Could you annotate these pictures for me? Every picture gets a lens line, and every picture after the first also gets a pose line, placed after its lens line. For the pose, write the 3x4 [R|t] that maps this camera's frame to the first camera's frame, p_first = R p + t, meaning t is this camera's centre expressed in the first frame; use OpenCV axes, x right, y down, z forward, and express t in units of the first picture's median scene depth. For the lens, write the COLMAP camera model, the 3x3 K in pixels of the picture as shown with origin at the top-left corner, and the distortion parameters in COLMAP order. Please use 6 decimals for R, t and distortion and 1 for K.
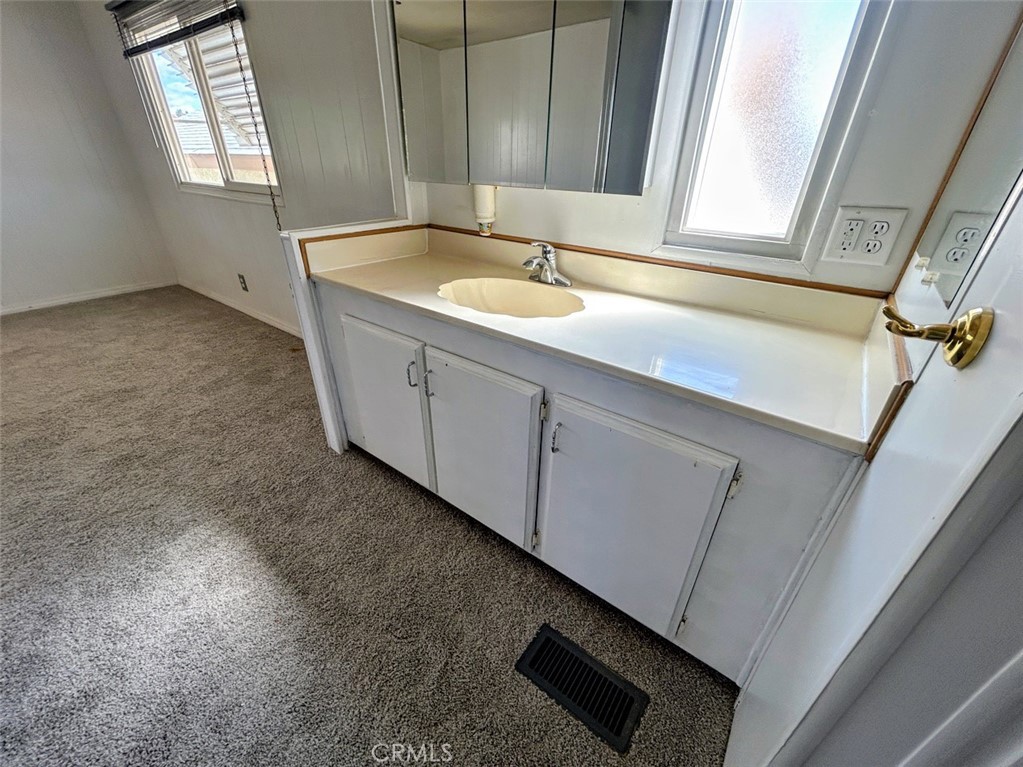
lens RADIAL K [[412.7, 0, 509.5], [0, 412.7, 382.5], [0, 0, 1]] dist [0.000328, -0.000367]
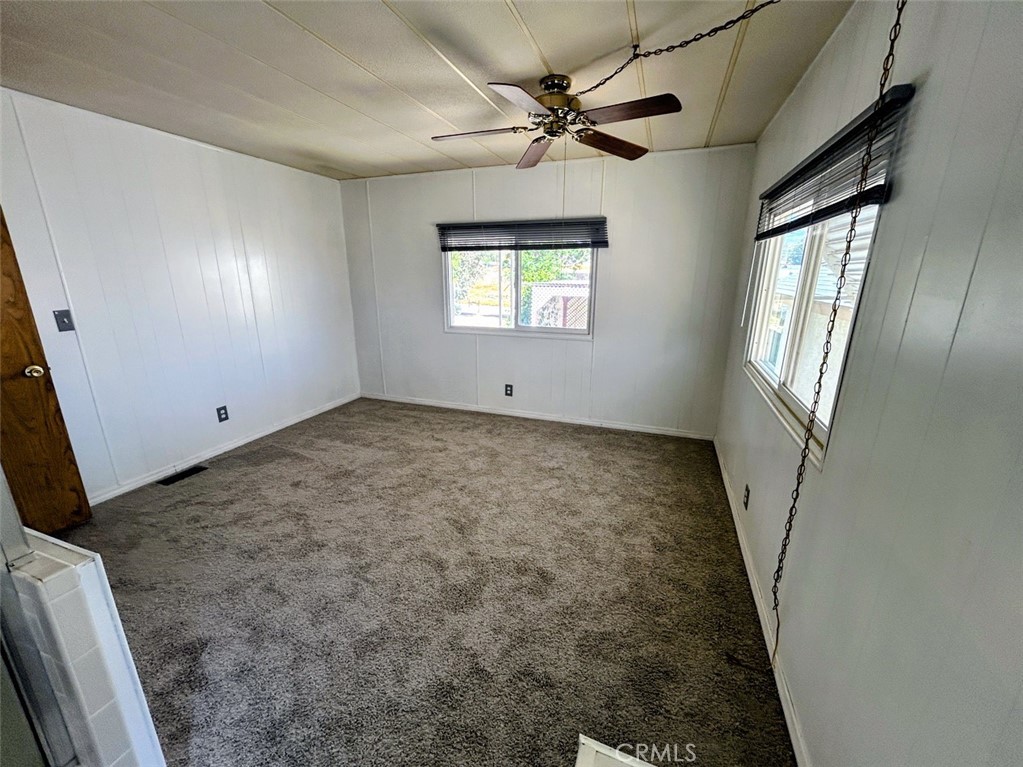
lens RADIAL K [[412.7, 0, 509.5], [0, 412.7, 382.5], [0, 0, 1]] dist [0.000328, -0.000367]
pose [[0.286356, 0.234829, -0.928900, -0.137000], [-0.455605, 0.886248, 0.083595, -0.334386], [0.842867, 0.399273, 0.360772, 0.322399]]
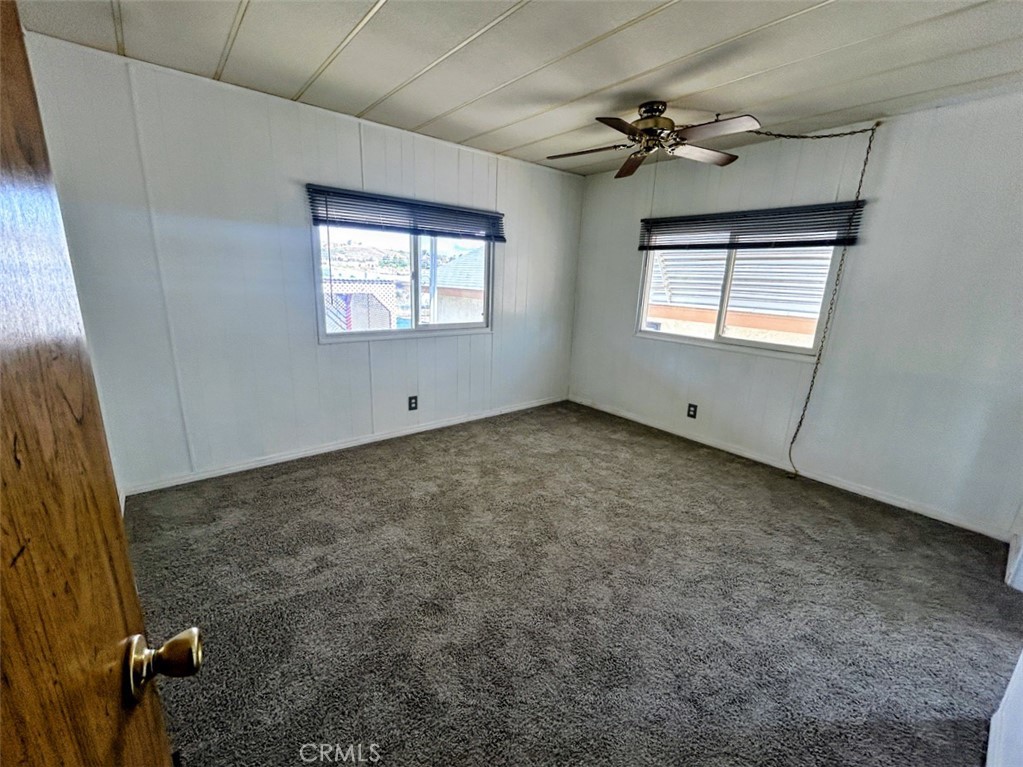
lens RADIAL K [[429.4, 0, 516.0], [0, 429.4, 387.3], [0, 0, 1]] dist [0.000774, -0.000031]
pose [[0.972312, 0.087254, -0.216787, -1.009335], [-0.137163, 0.964157, -0.227129, 0.055310], [0.189199, 0.250575, 0.949429, -0.374524]]
